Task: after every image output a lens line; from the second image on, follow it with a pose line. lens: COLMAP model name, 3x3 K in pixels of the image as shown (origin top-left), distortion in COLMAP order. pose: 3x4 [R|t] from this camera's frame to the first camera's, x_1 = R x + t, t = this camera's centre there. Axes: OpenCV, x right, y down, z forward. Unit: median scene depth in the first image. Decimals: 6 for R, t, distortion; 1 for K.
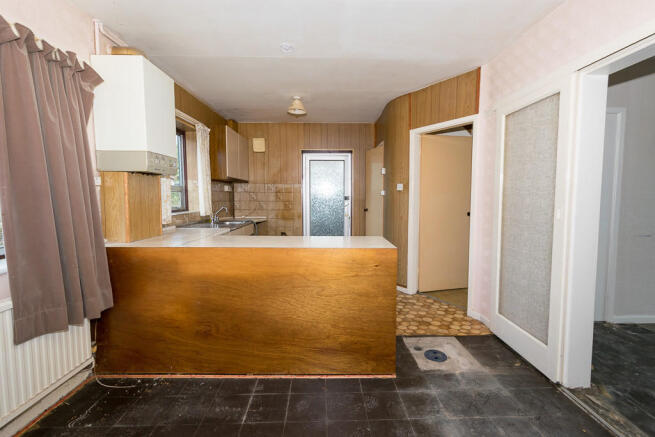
lens RADIAL K [[287.6, 0, 330.5], [0, 287.6, 213.5], [0, 0, 1]] dist [-0.001489, -0.000896]
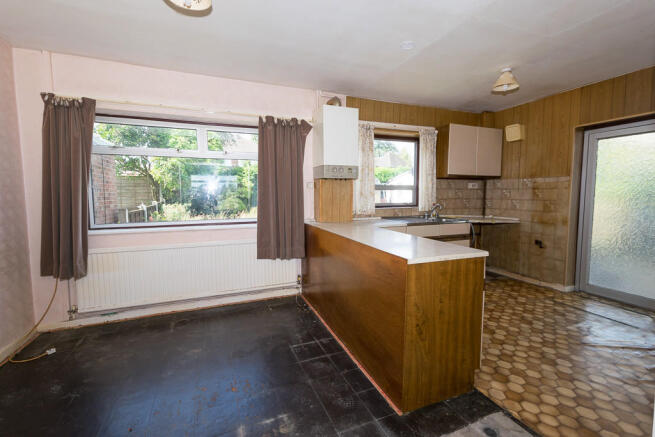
lens RADIAL K [[287.6, 0, 330.5], [0, 287.6, 213.5], [0, 0, 1]] dist [-0.001489, -0.000896]
pose [[0.357350, 0.063407, -0.931816, 0.656782], [-0.054820, 0.997397, 0.046846, -0.022657], [0.932360, 0.034342, 0.359895, 0.374026]]
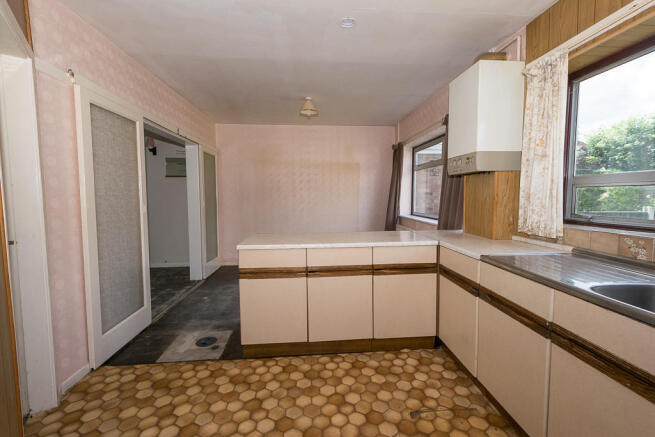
lens RADIAL K [[287.6, 0, 330.5], [0, 287.6, 213.5], [0, 0, 1]] dist [-0.001489, -0.000896]
pose [[-0.997827, 0.010868, -0.064986, -0.033753], [0.002420, 0.991683, 0.128680, -0.110120], [0.065844, 0.128243, -0.989555, 1.738027]]
